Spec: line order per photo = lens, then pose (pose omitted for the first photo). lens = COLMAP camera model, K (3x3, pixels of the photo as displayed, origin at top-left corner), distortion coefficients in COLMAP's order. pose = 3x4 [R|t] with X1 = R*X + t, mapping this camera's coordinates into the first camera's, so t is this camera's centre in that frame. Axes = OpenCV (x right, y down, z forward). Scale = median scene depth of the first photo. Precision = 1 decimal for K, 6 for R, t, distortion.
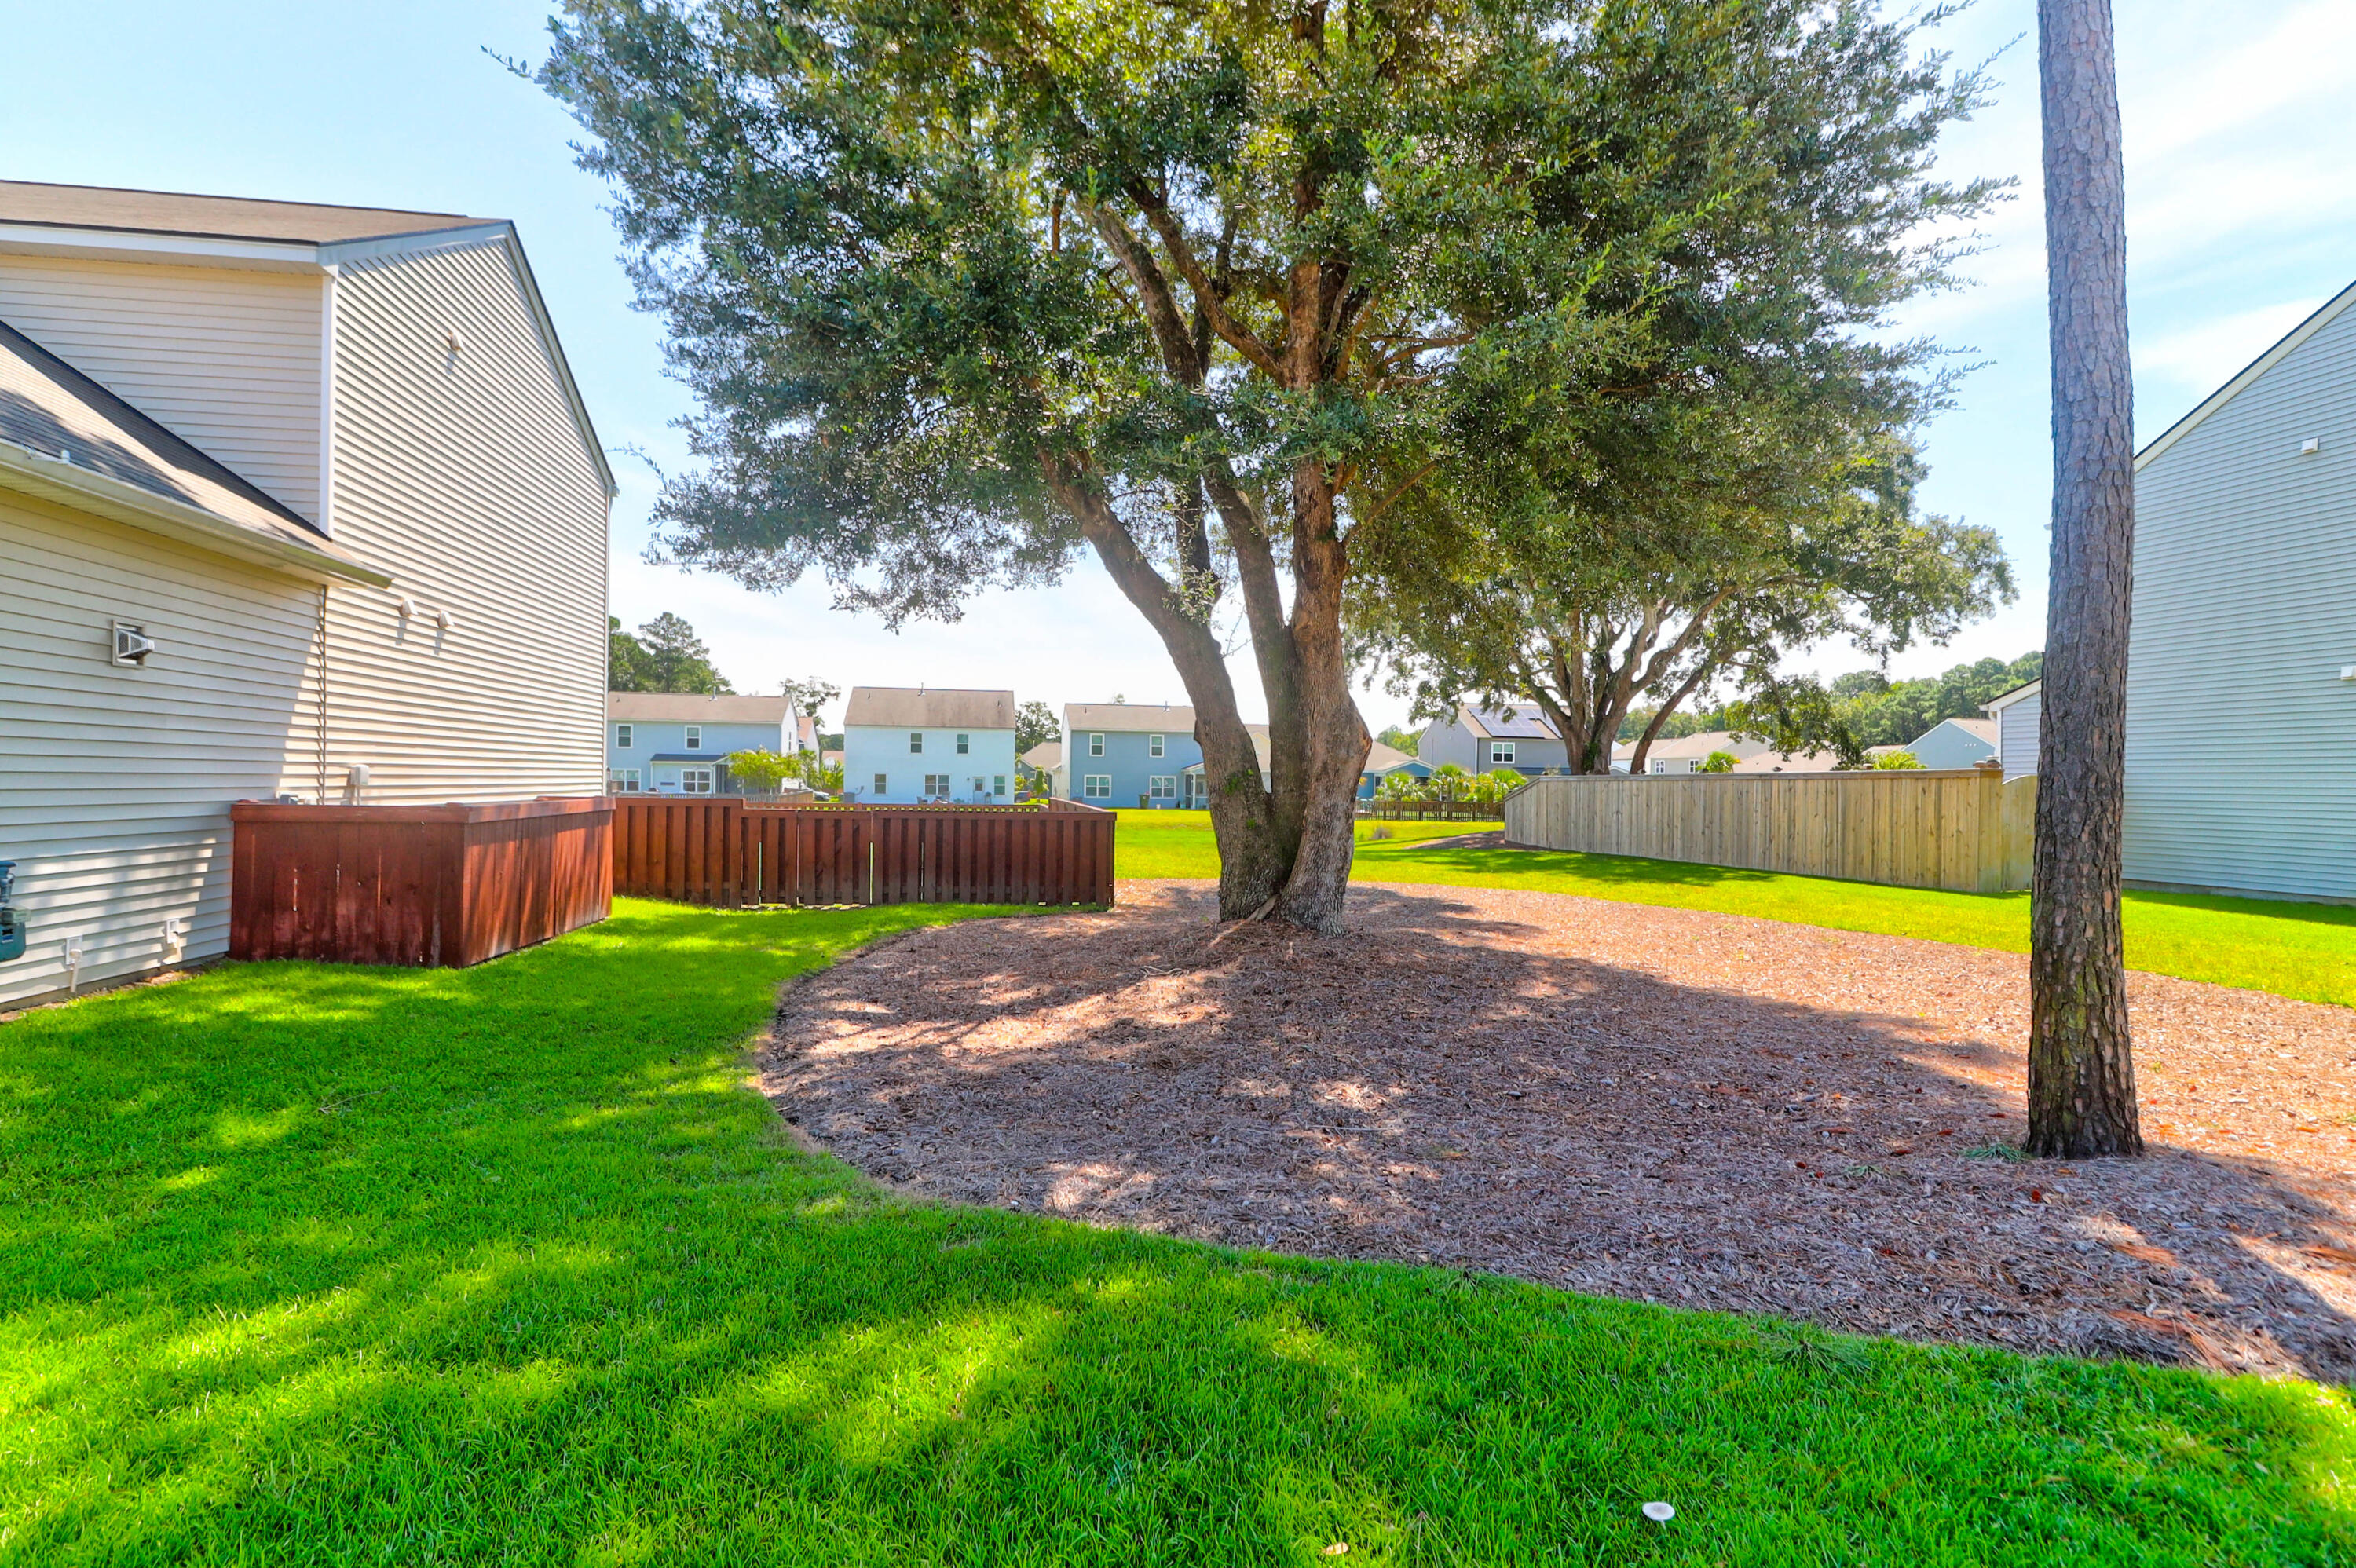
lens RADIAL K [[1183.9, 0, 1178.0], [0, 1183.9, 784.0], [0, 0, 1]] dist [0.002692, 0.000036]
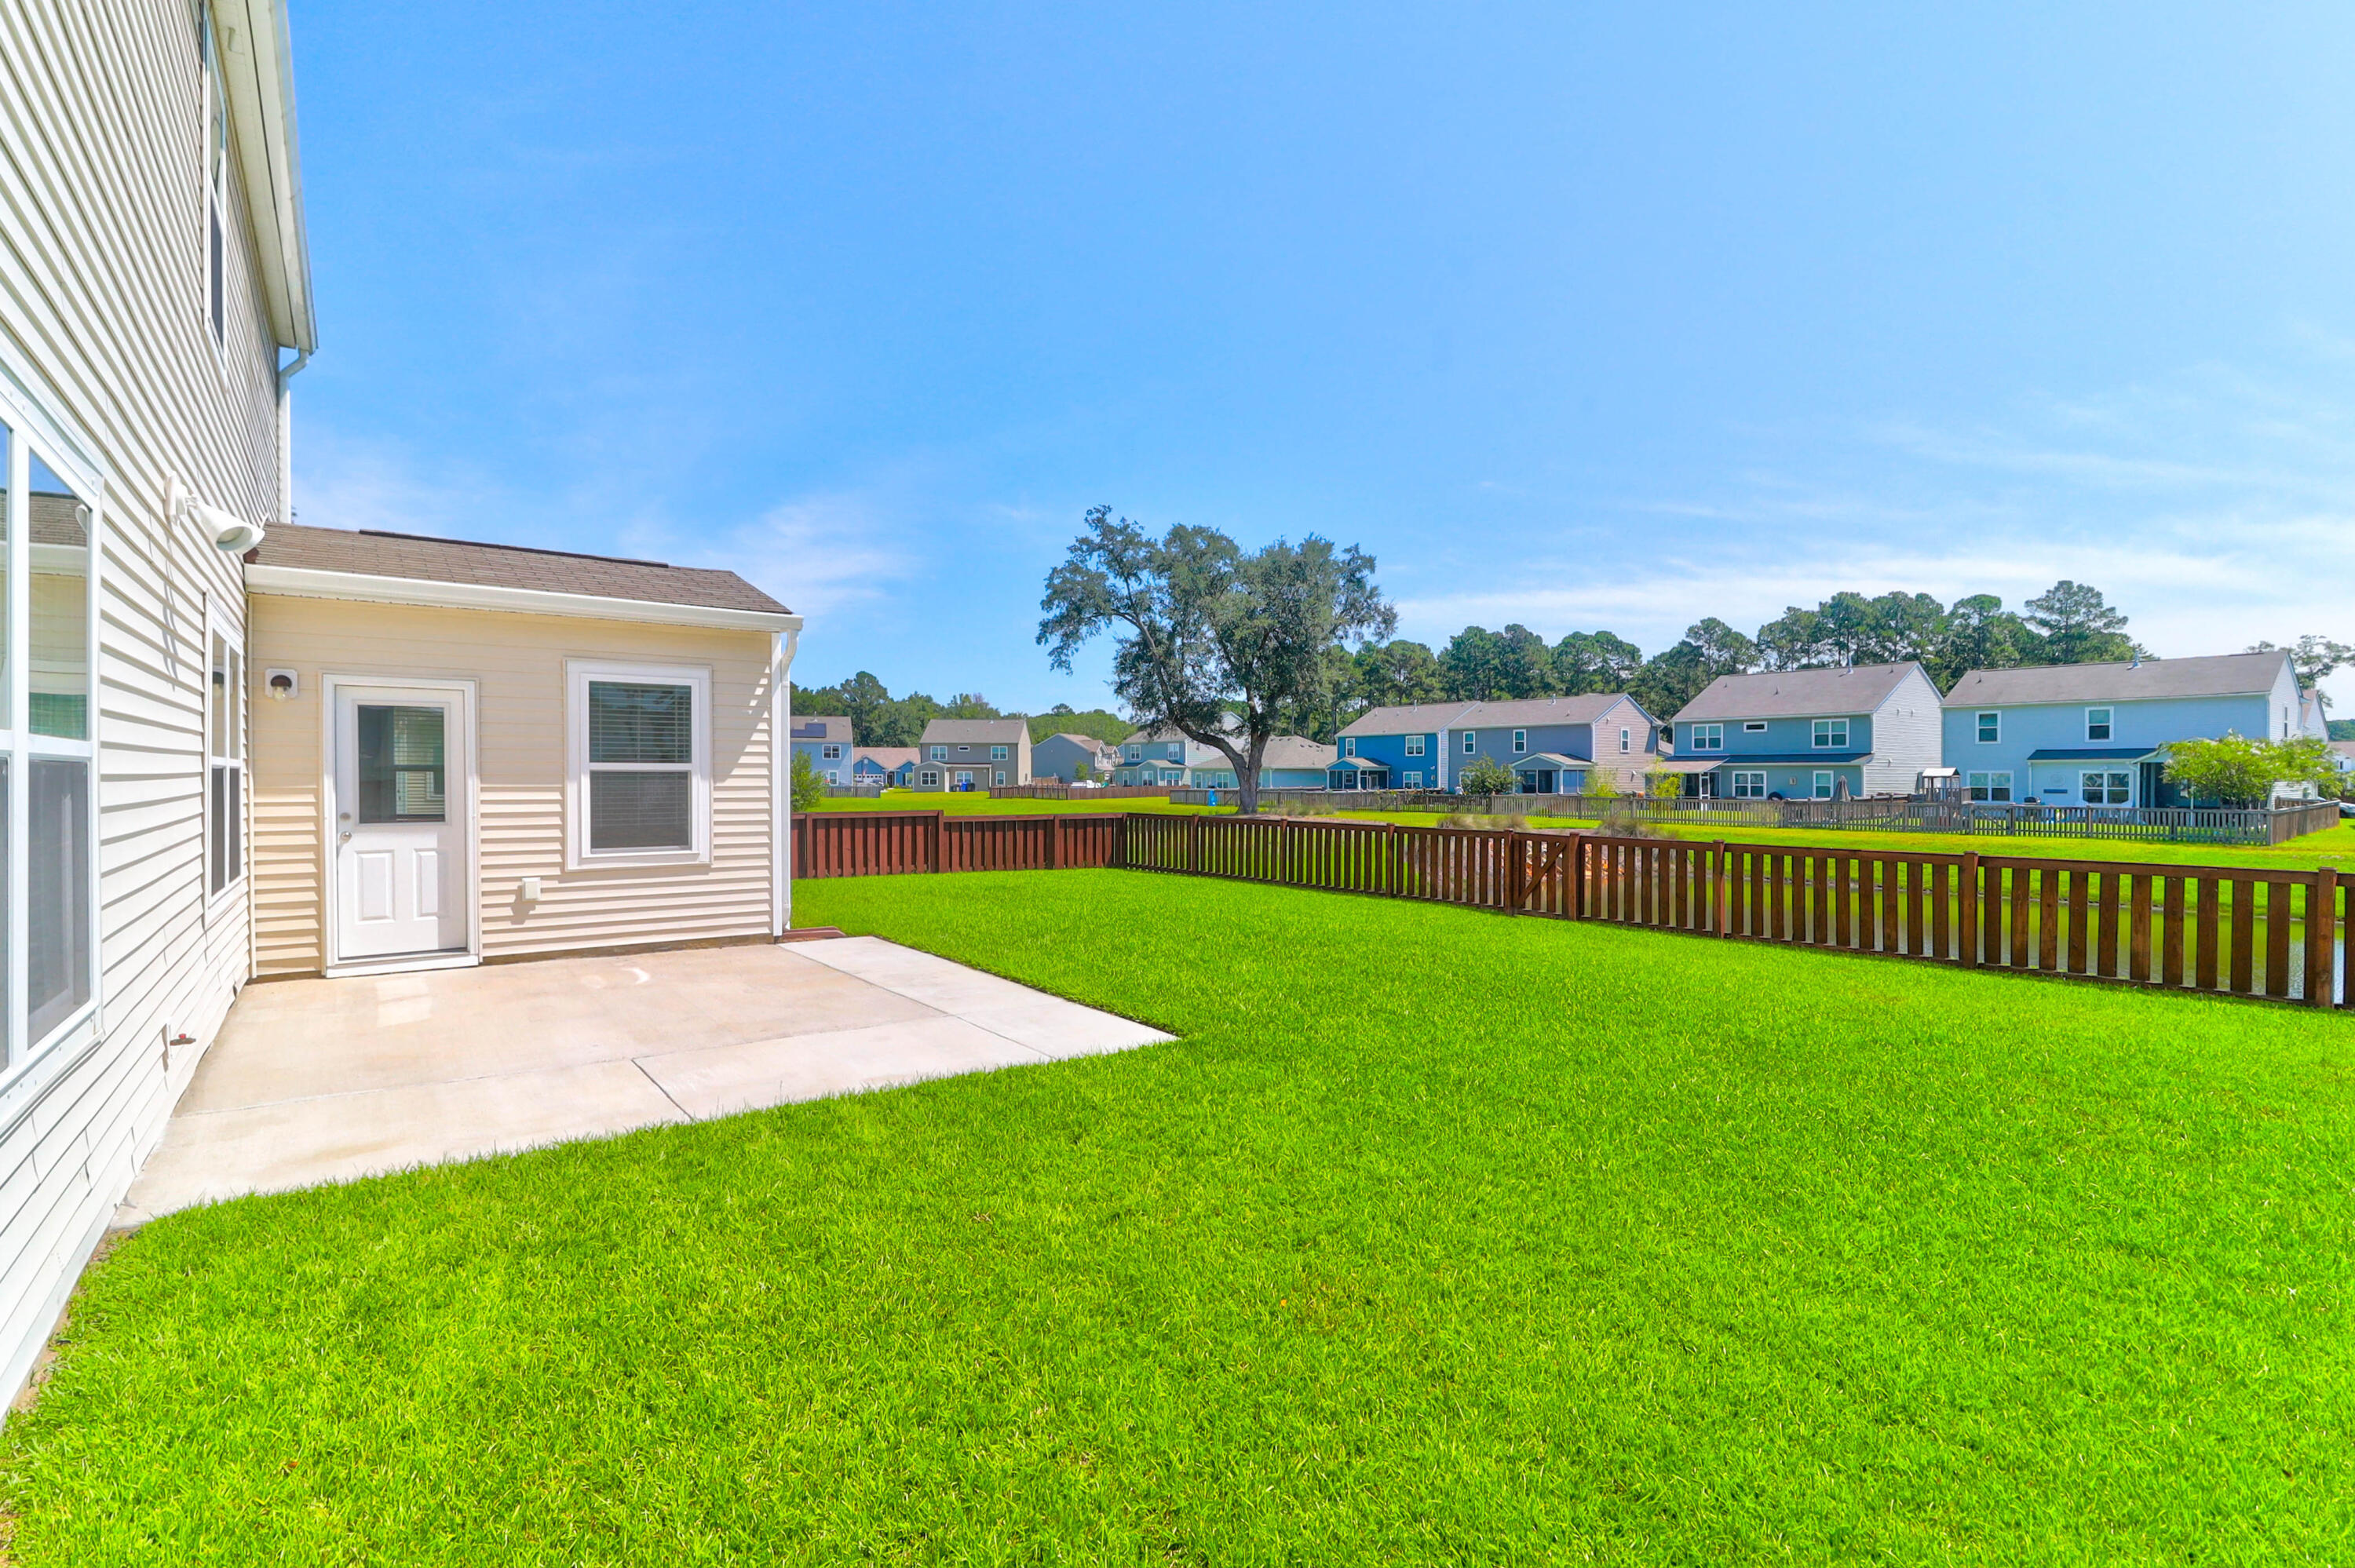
lens RADIAL K [[1071.2, 0, 1177.5], [0, 1071.2, 784.0], [0, 0, 1]] dist [0.026874, -0.017747]
pose [[0.454797, -0.005623, -0.890577, -0.076030], [0.002639, 0.999984, -0.004966, -0.002171], [0.890591, -0.000091, 0.454805, 0.194122]]
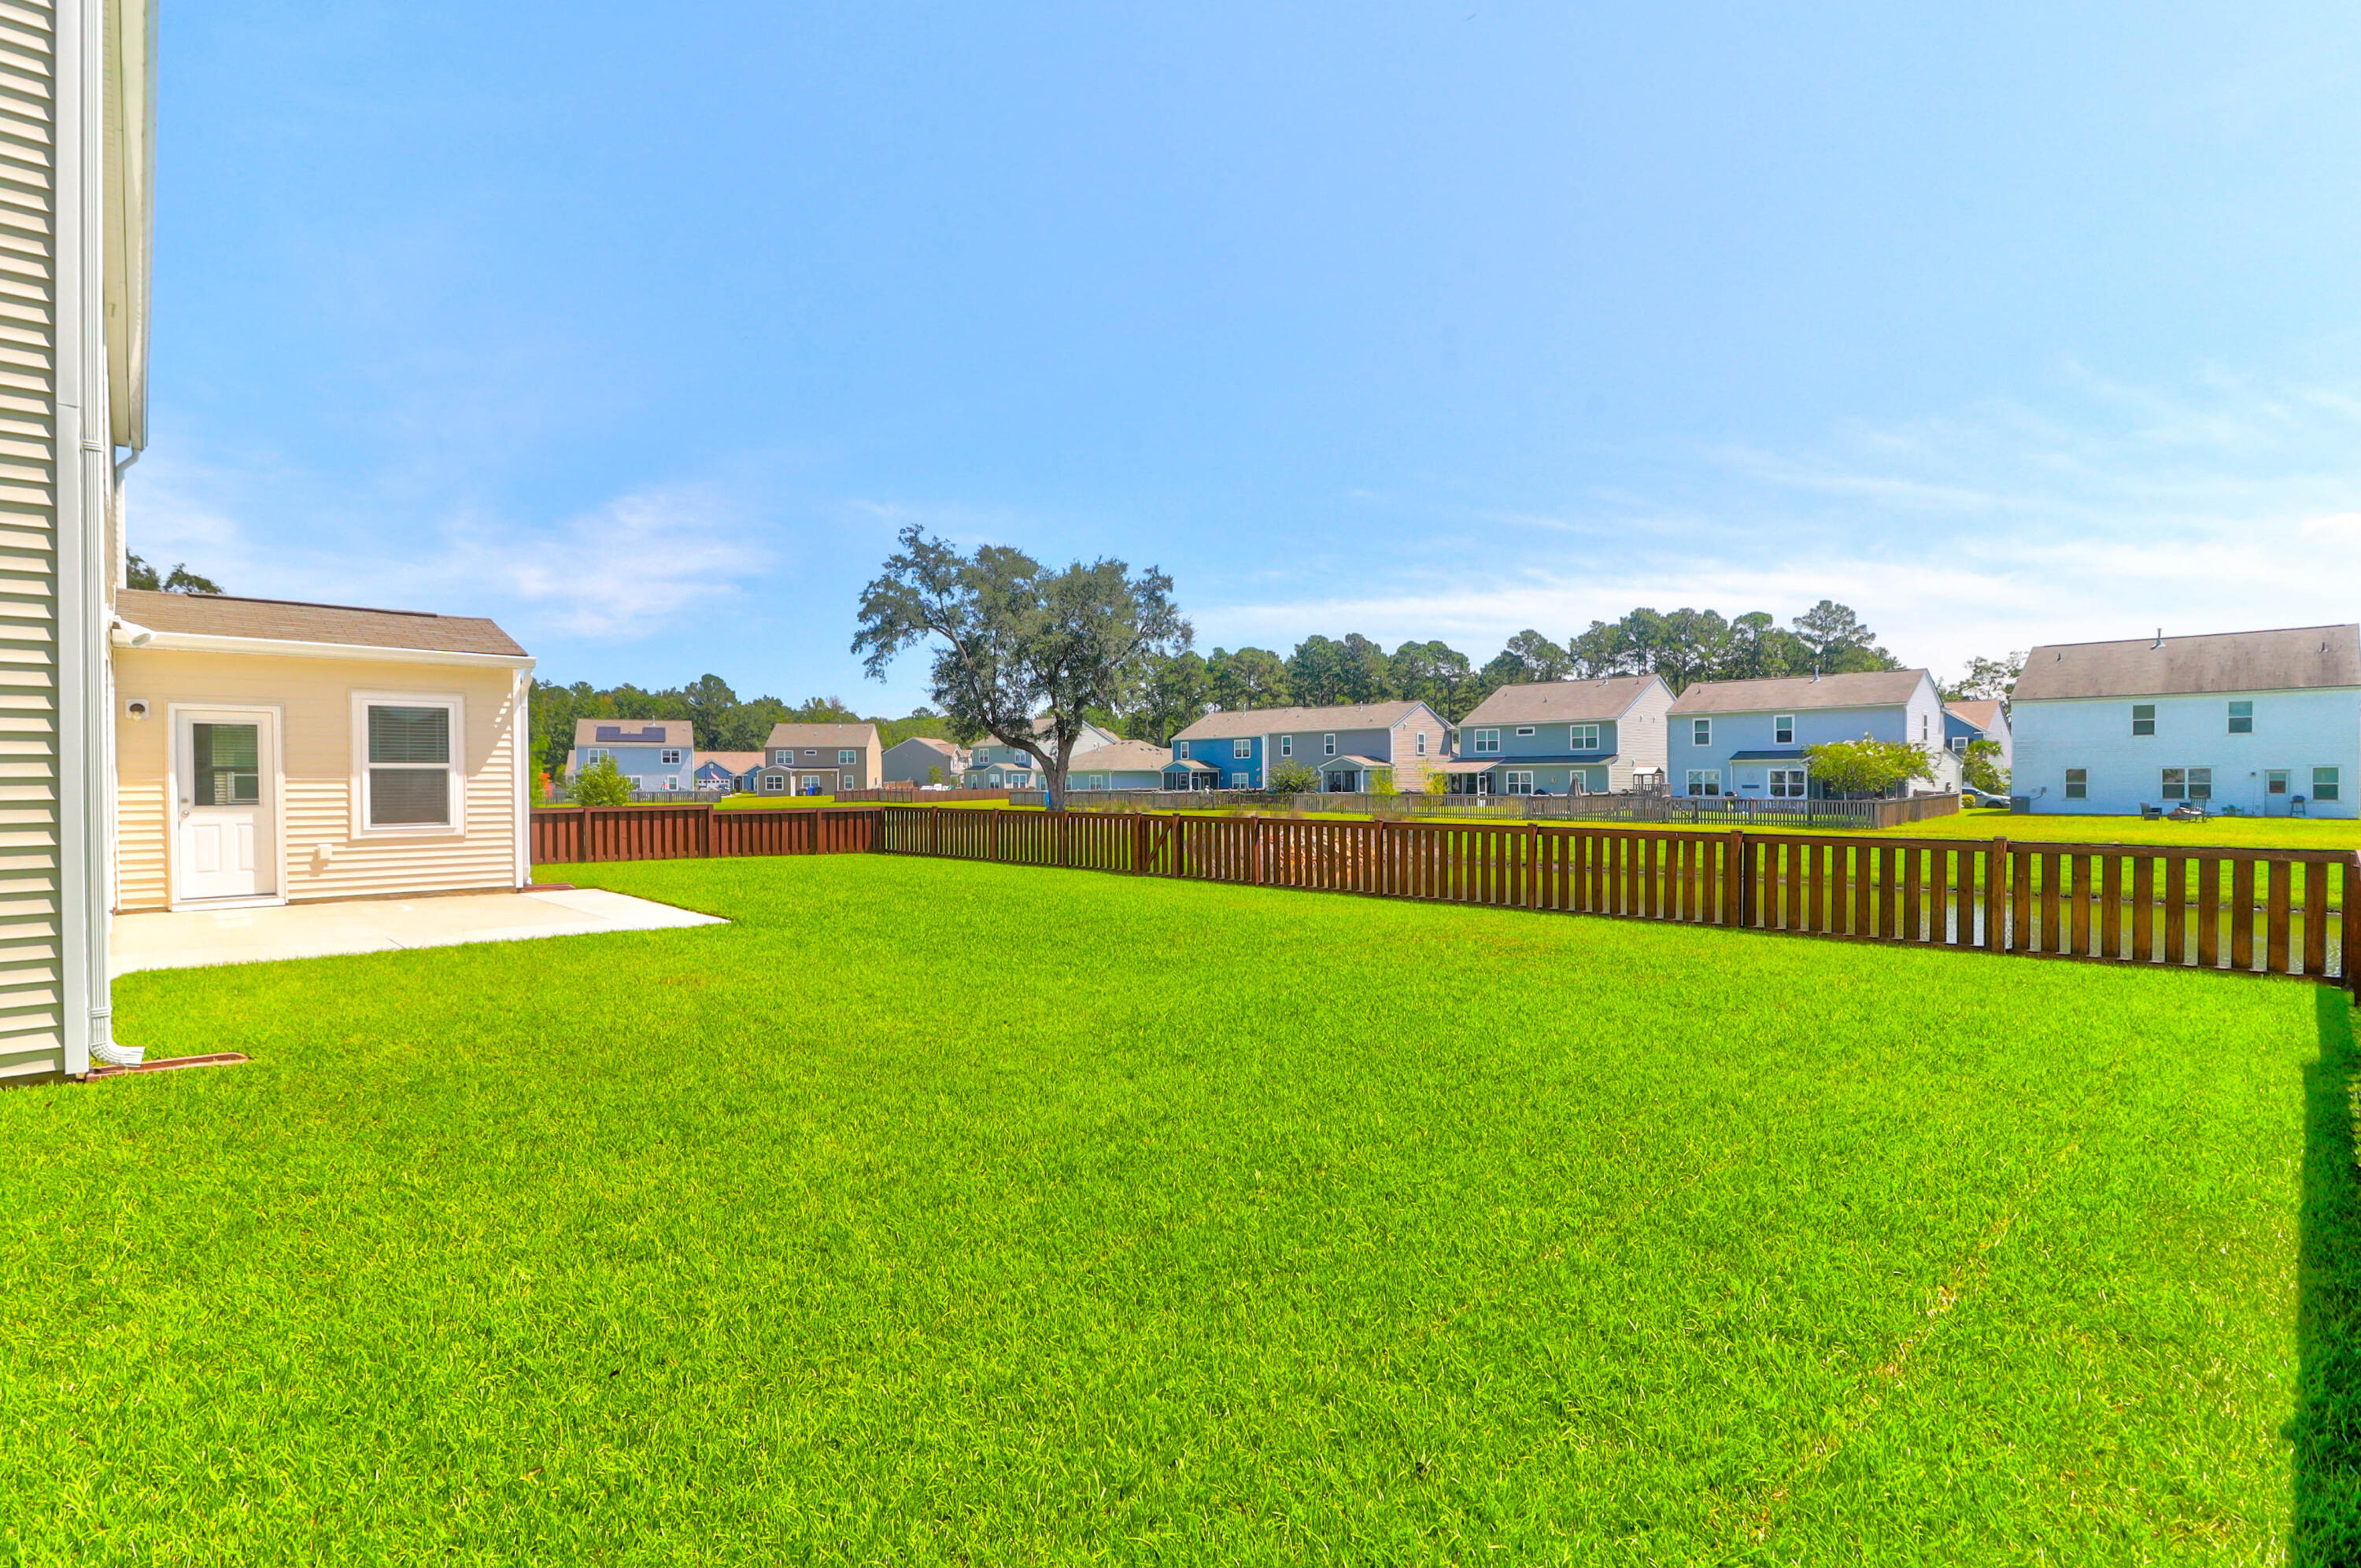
lens RADIAL K [[1076.5, 0, 1180.5], [0, 1076.5, 784.0], [0, 0, 1]] dist [0.024675, -0.017494]
pose [[0.556838, -0.011664, -0.830539, -0.017286], [0.009761, 0.999924, -0.007498, -0.000067], [0.830564, -0.003931, 0.556909, 0.199669]]
